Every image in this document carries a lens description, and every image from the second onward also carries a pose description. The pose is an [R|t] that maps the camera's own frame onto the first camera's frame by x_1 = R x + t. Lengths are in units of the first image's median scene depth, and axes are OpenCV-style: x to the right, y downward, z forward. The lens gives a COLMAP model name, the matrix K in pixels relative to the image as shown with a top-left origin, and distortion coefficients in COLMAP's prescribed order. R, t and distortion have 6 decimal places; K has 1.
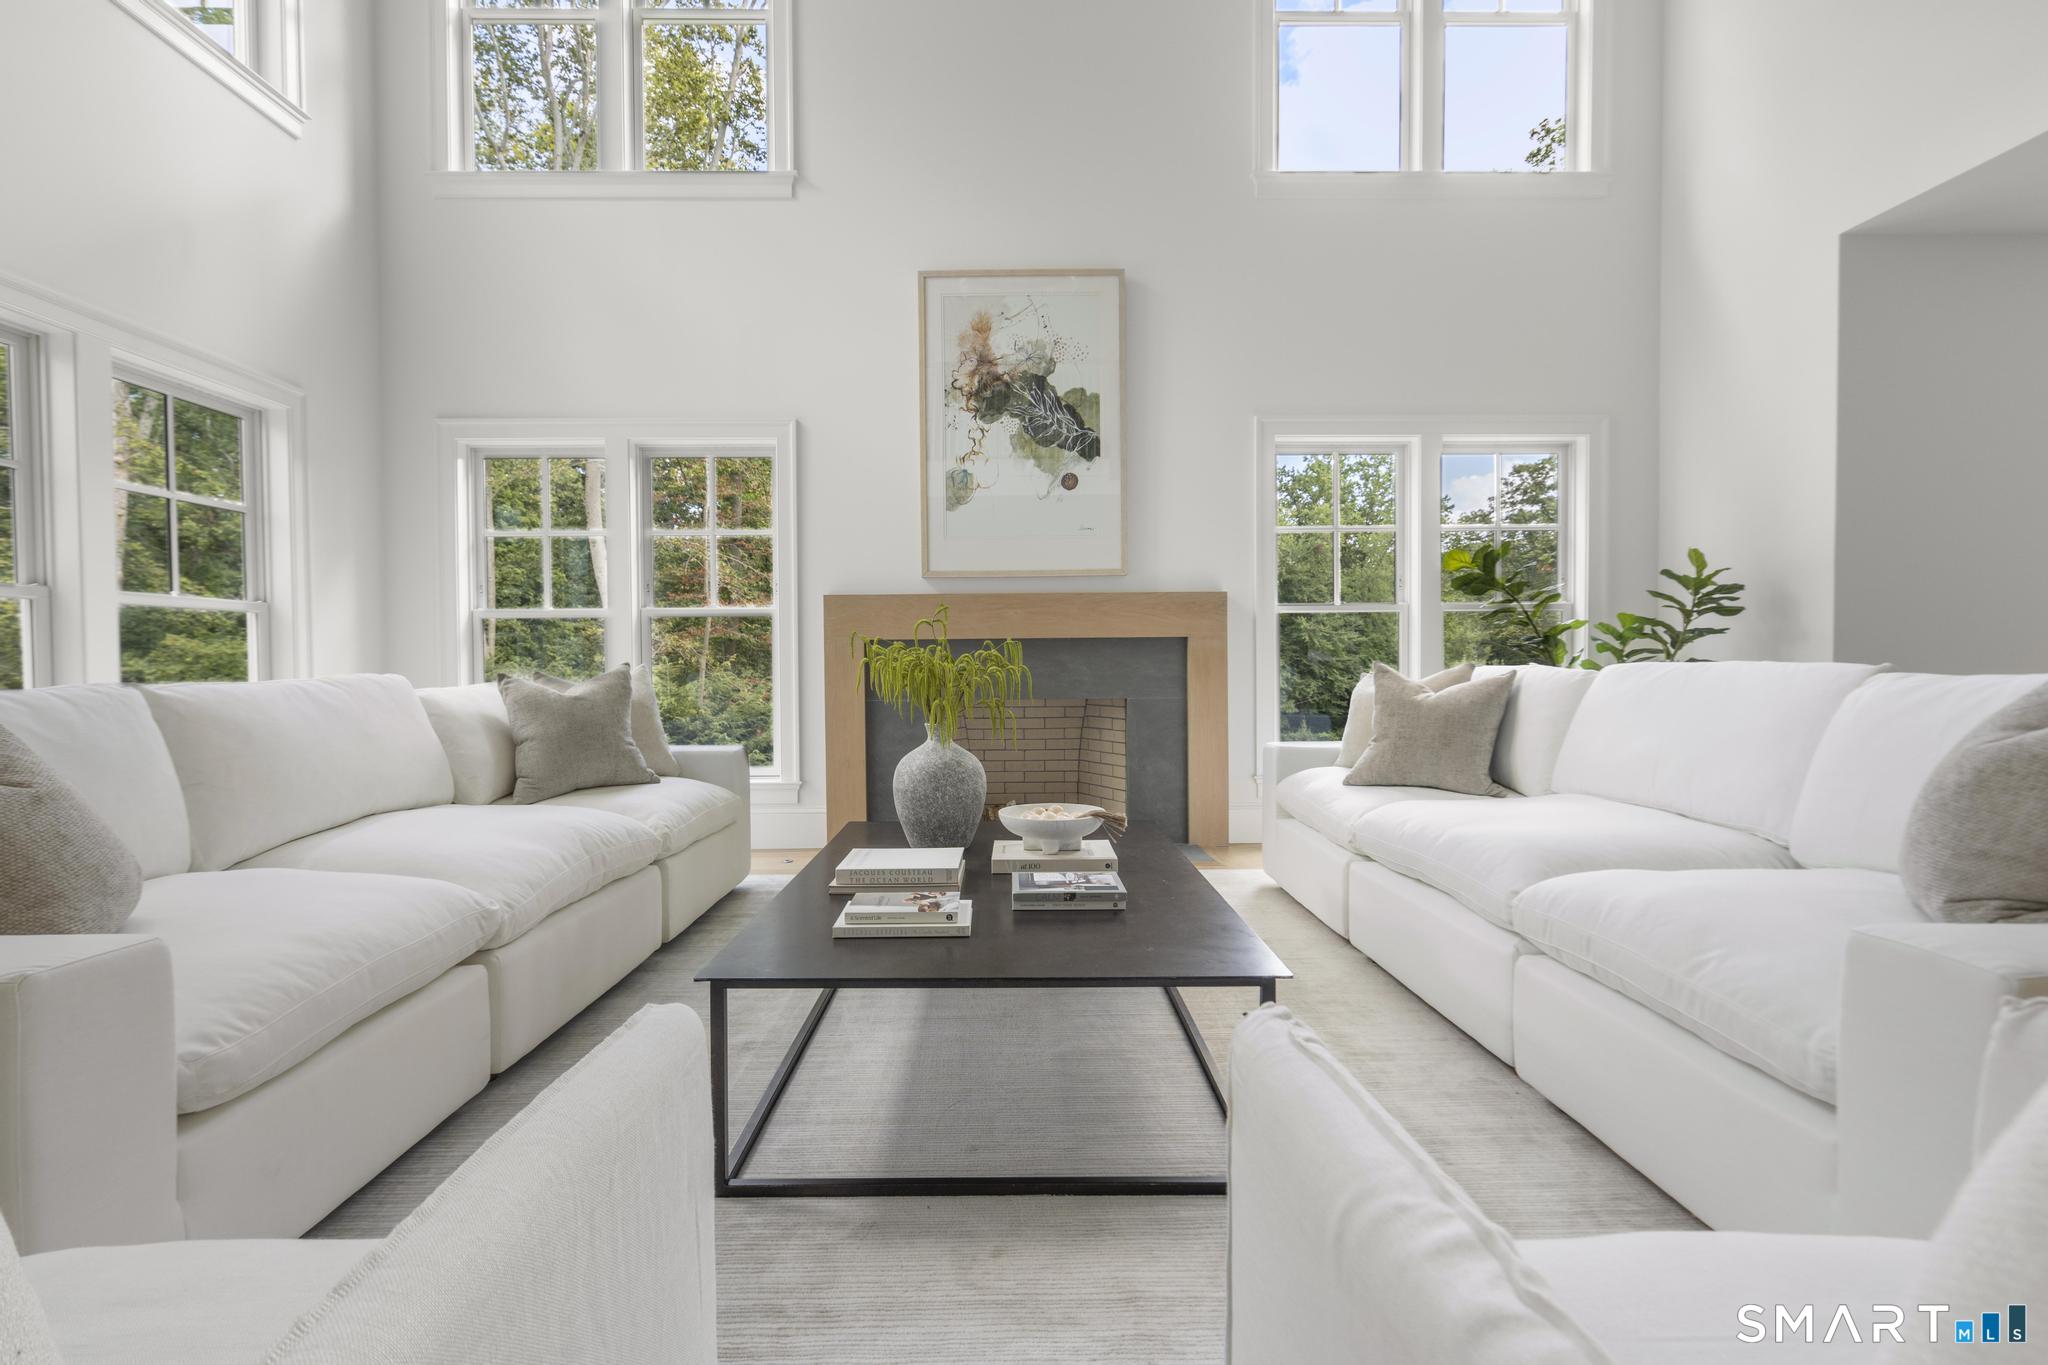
lens RADIAL K [[940.0, 0, 1013.4], [0, 940.0, 682.2], [0, 0, 1]] dist [-0.000231, 0.001166]
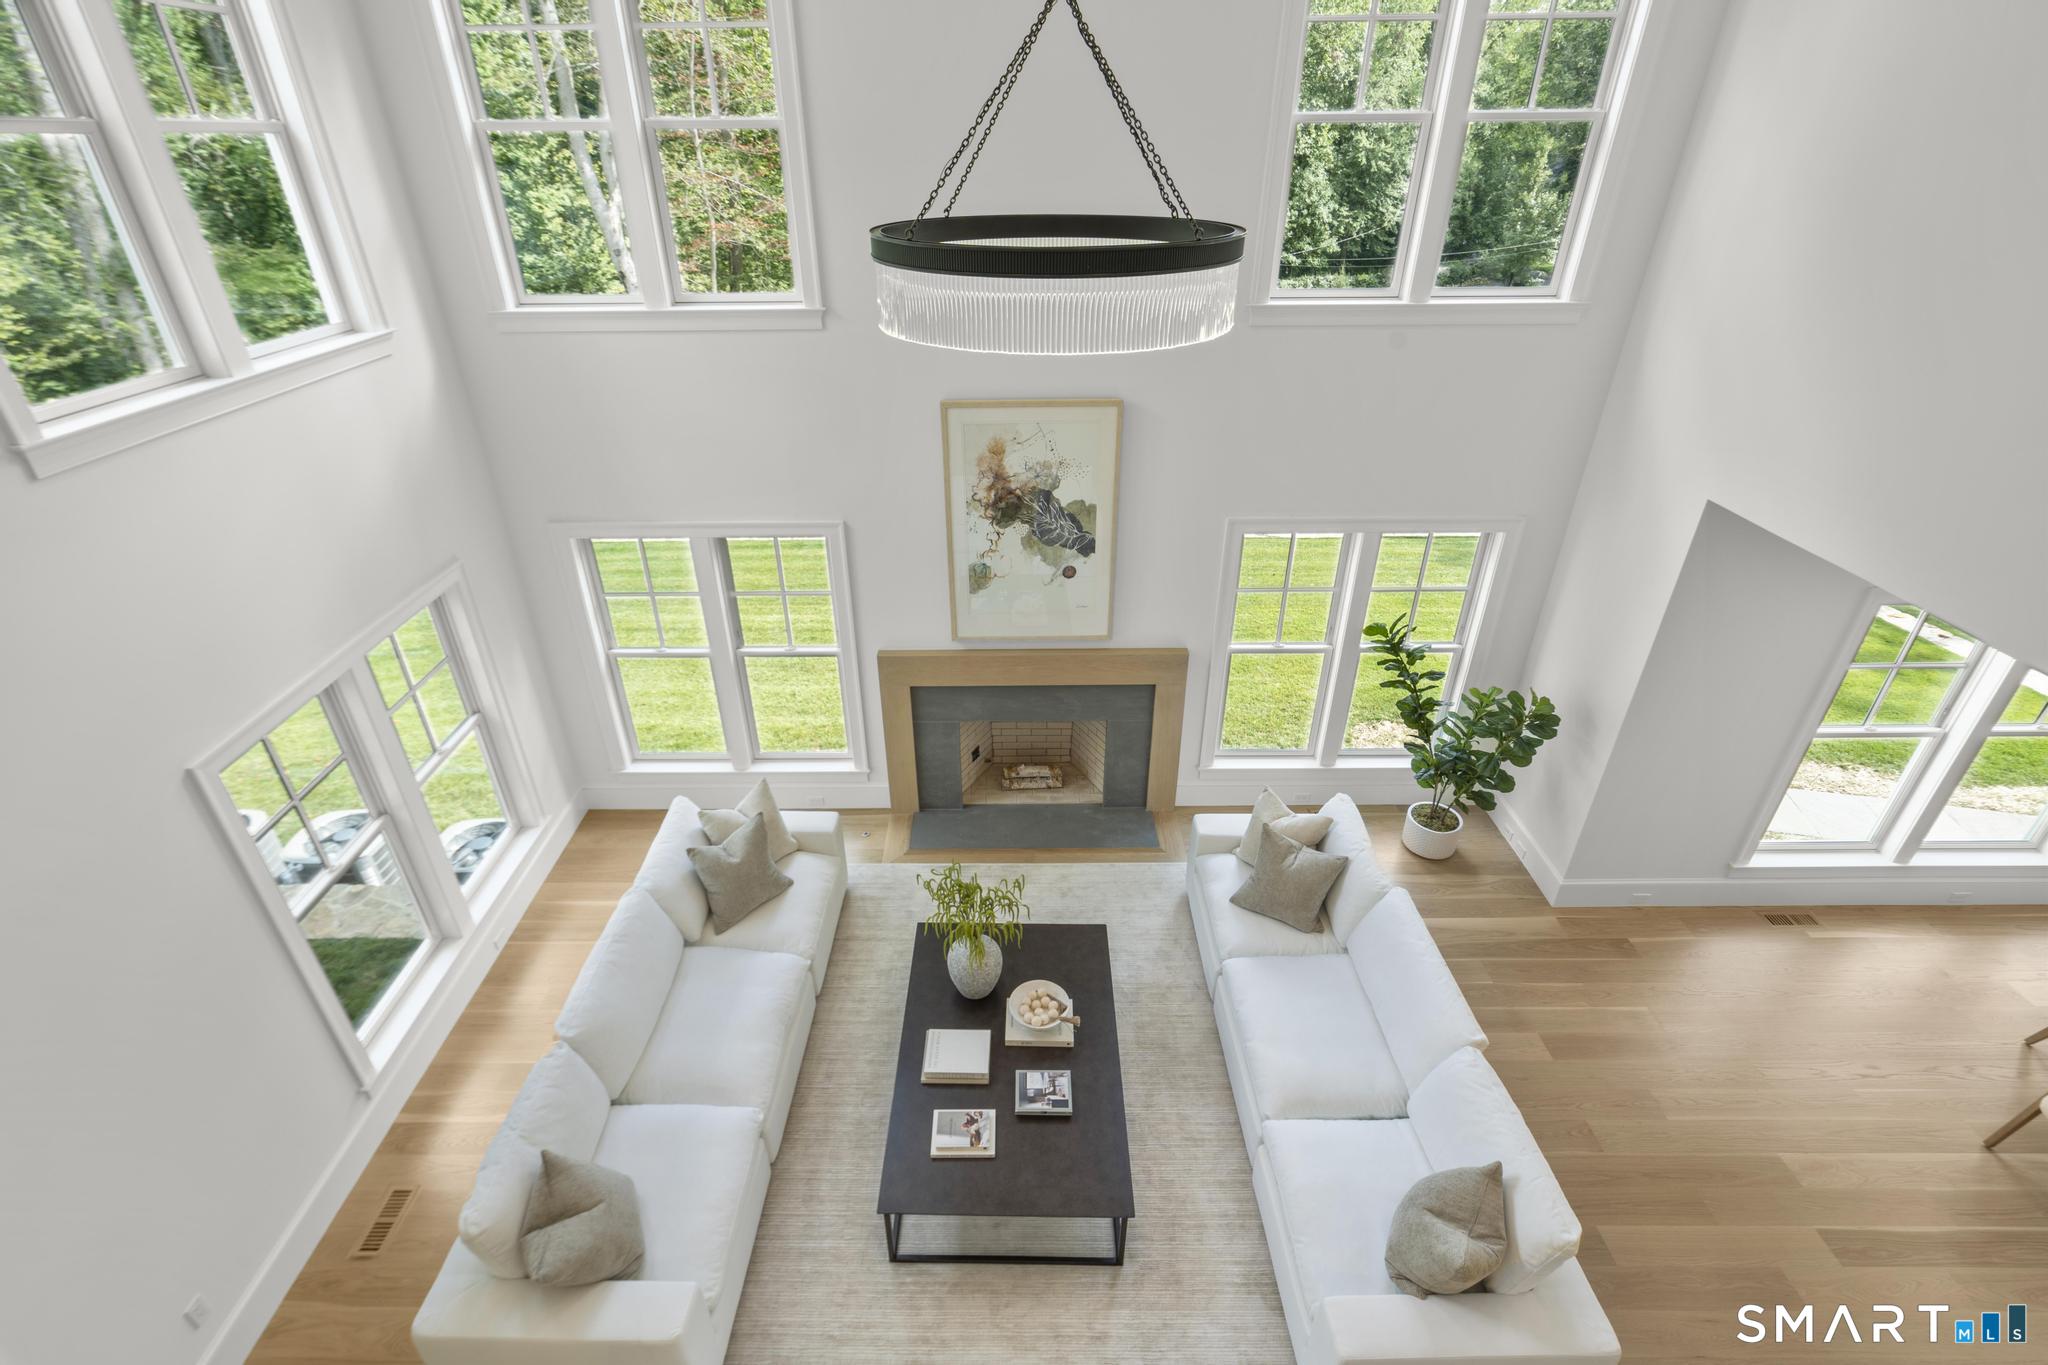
lens RADIAL K [[940.0, 0, 1018.6], [0, 940.0, 657.6], [0, 0, 1]] dist [-0.000231, 0.001166]
pose [[0.999888, 0.010090, -0.011032, 0.008232], [-0.003668, 0.880912, 0.473265, -0.699281], [0.014493, -0.473172, 0.880851, -0.138314]]
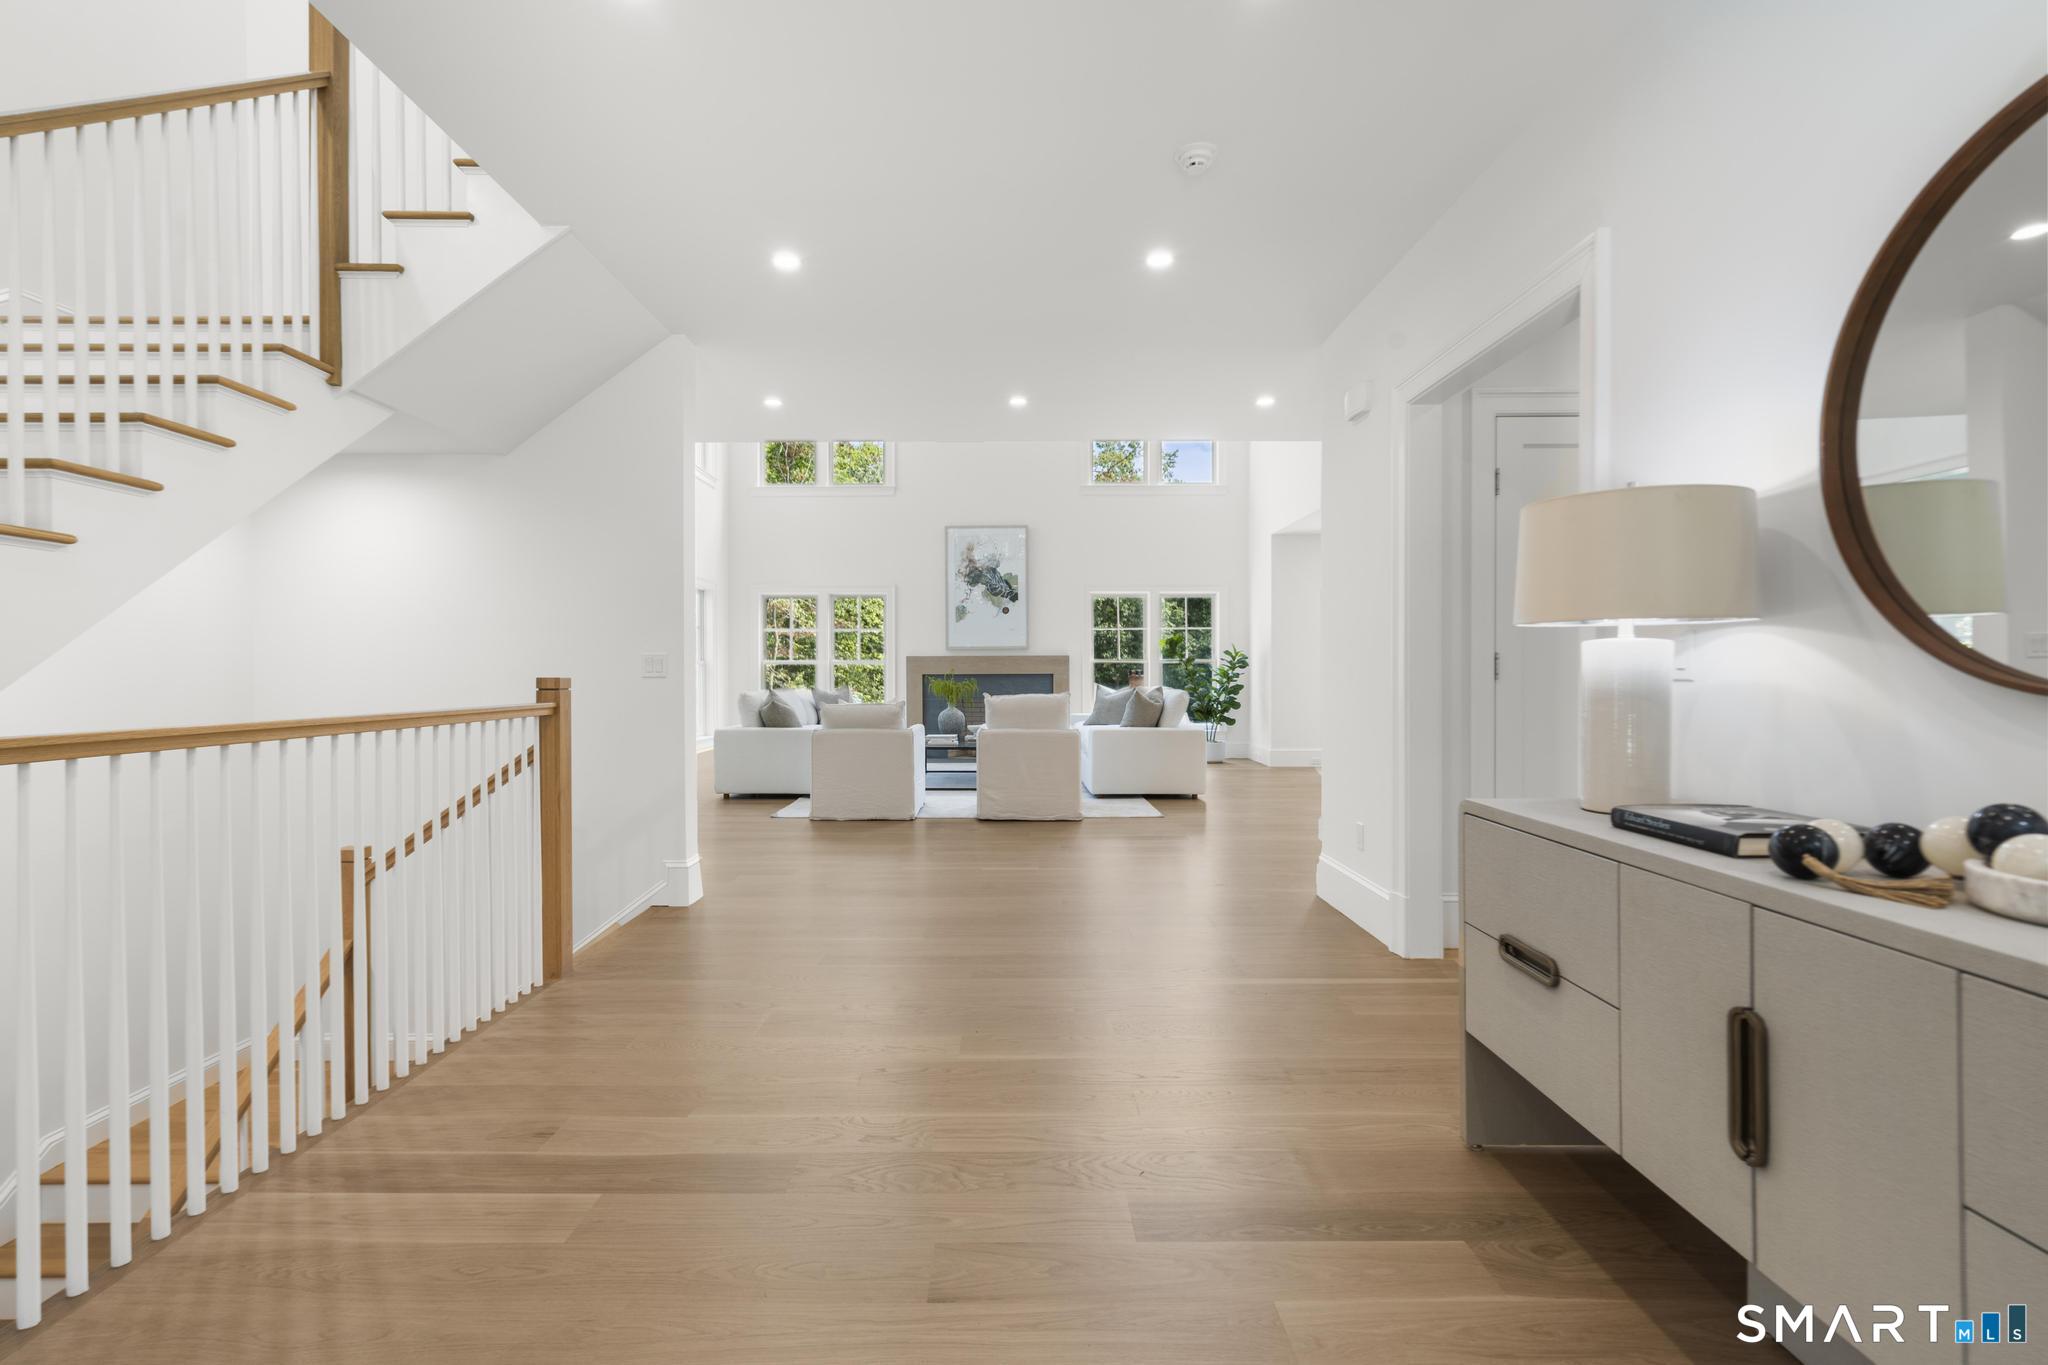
lens RADIAL K [[940.0, 0, 1023.4], [0, 940.0, 681.0], [0, 0, 1]] dist [-0.000231, 0.001166]
pose [[0.999942, 0.007156, -0.008014, 0.128424], [-0.007281, 0.999851, -0.015641, 0.010247], [0.007901, 0.015699, 0.999846, -1.473125]]
